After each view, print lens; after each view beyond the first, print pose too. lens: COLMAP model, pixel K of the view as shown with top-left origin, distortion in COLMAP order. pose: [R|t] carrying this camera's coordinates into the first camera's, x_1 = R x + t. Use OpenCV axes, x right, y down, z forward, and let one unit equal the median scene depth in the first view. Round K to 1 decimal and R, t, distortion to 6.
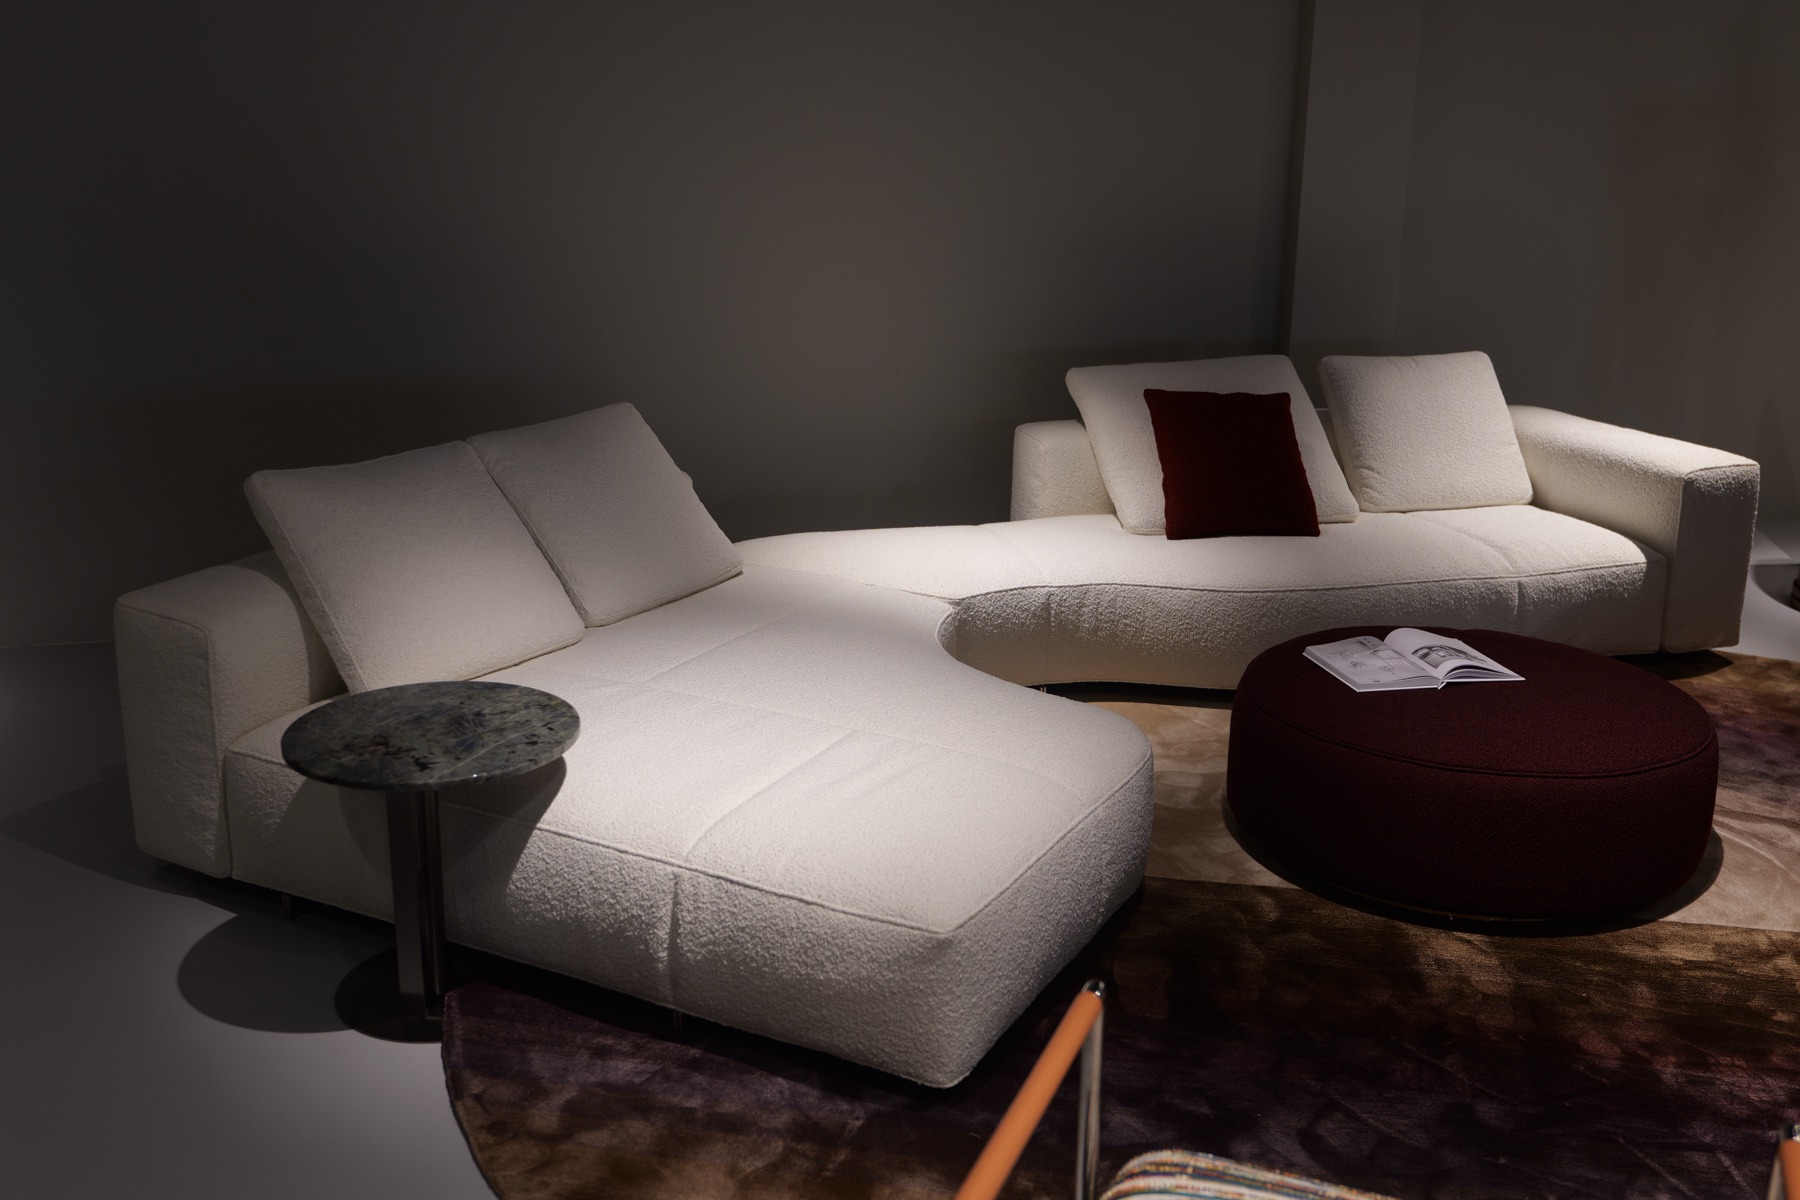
lens RADIAL K [[1699.7, 0, 901.5], [0, 1699.7, 592.7], [0, 0, 1]] dist [-0.000146, 0.000000]
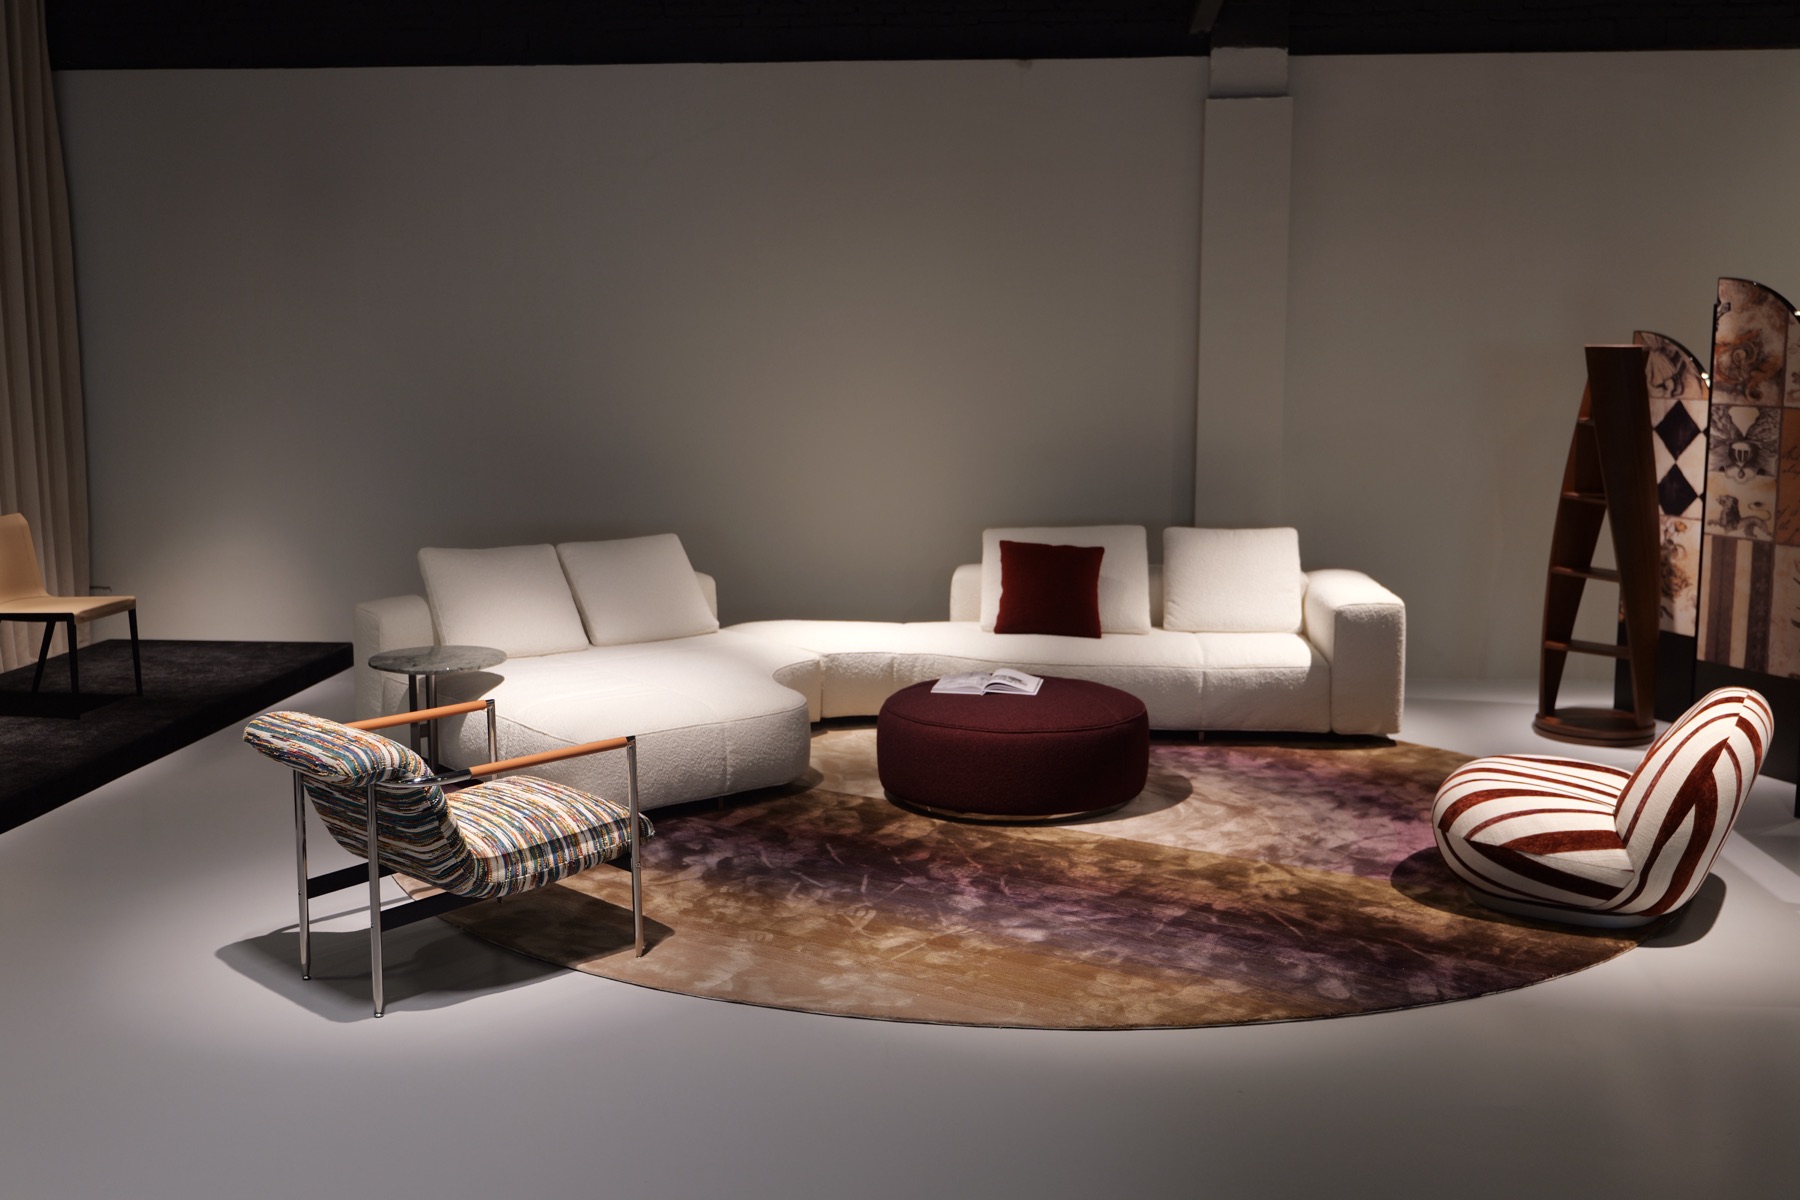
lens RADIAL K [[1775.1, 0, 909.5], [0, 1775.1, 595.7], [0, 0, 1]] dist [0.027937, 0.000000]
pose [[0.926893, 0.039492, -0.373242, 0.999701], [-0.088658, 0.989344, -0.115489, 0.186643], [0.364704, 0.140137, 0.920518, -0.780634]]
